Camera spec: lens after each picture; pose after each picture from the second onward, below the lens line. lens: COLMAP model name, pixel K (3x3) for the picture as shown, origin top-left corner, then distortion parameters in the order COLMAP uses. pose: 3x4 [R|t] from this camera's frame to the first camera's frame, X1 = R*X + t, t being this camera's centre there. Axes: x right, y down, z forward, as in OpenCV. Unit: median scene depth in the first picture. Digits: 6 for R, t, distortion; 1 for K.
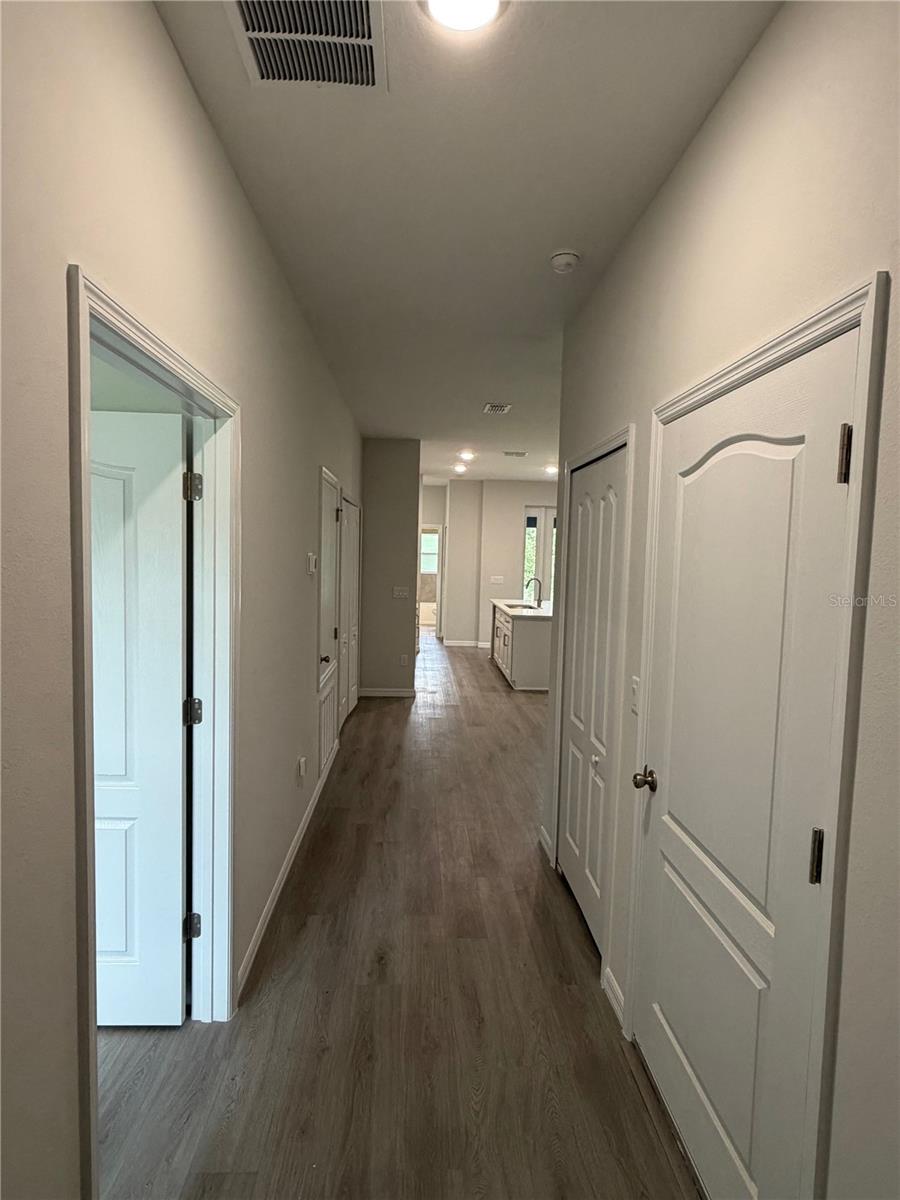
lens RADIAL K [[654.4, 0, 450.0], [0, 654.4, 600.0], [0, 0, 1]] dist [-0.003604, -0.000557]
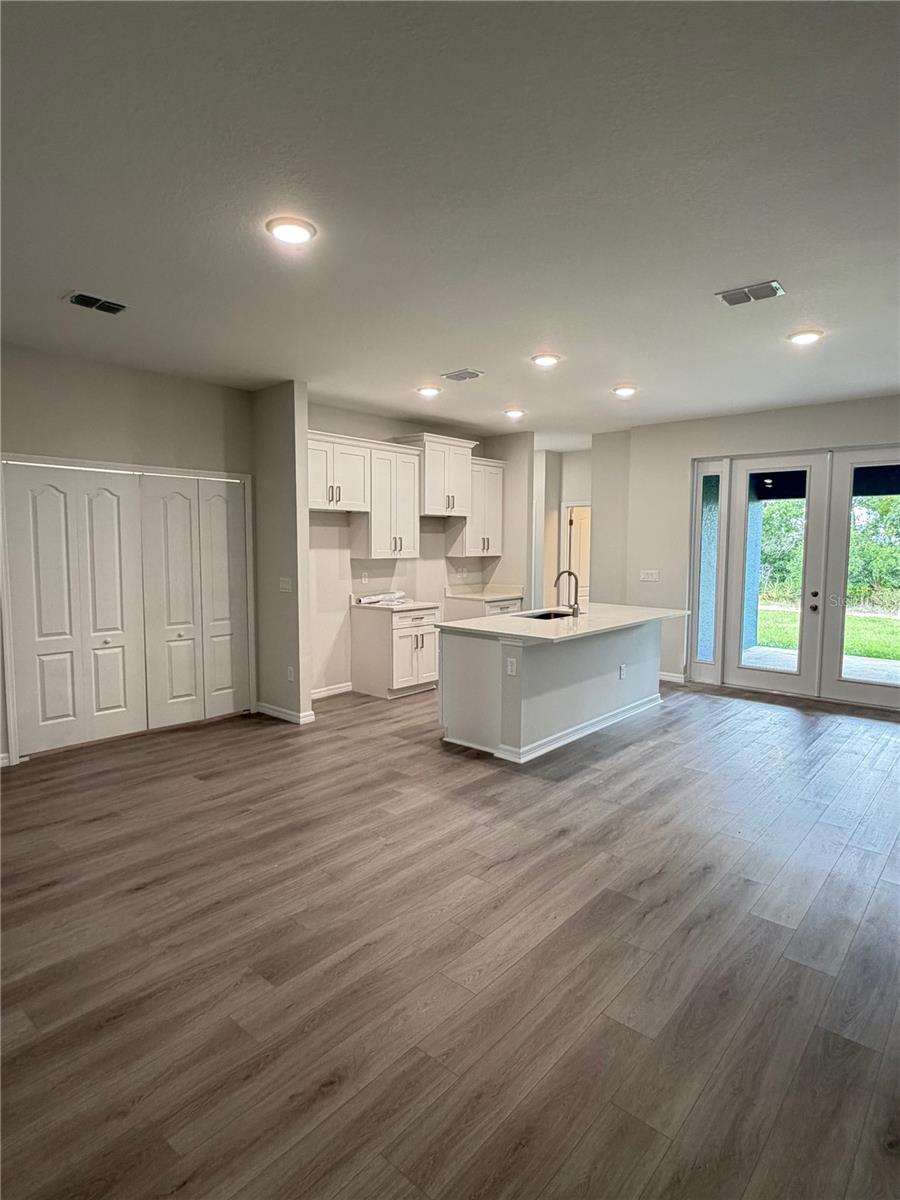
lens RADIAL K [[654.4, 0, 450.0], [0, 654.4, 600.0], [0, 0, 1]] dist [-0.003604, -0.000557]
pose [[0.721268, 0.039655, -0.691520, 0.443761], [-0.038280, 0.999116, 0.017367, -0.010651], [0.691598, 0.013945, 0.722148, 0.432964]]
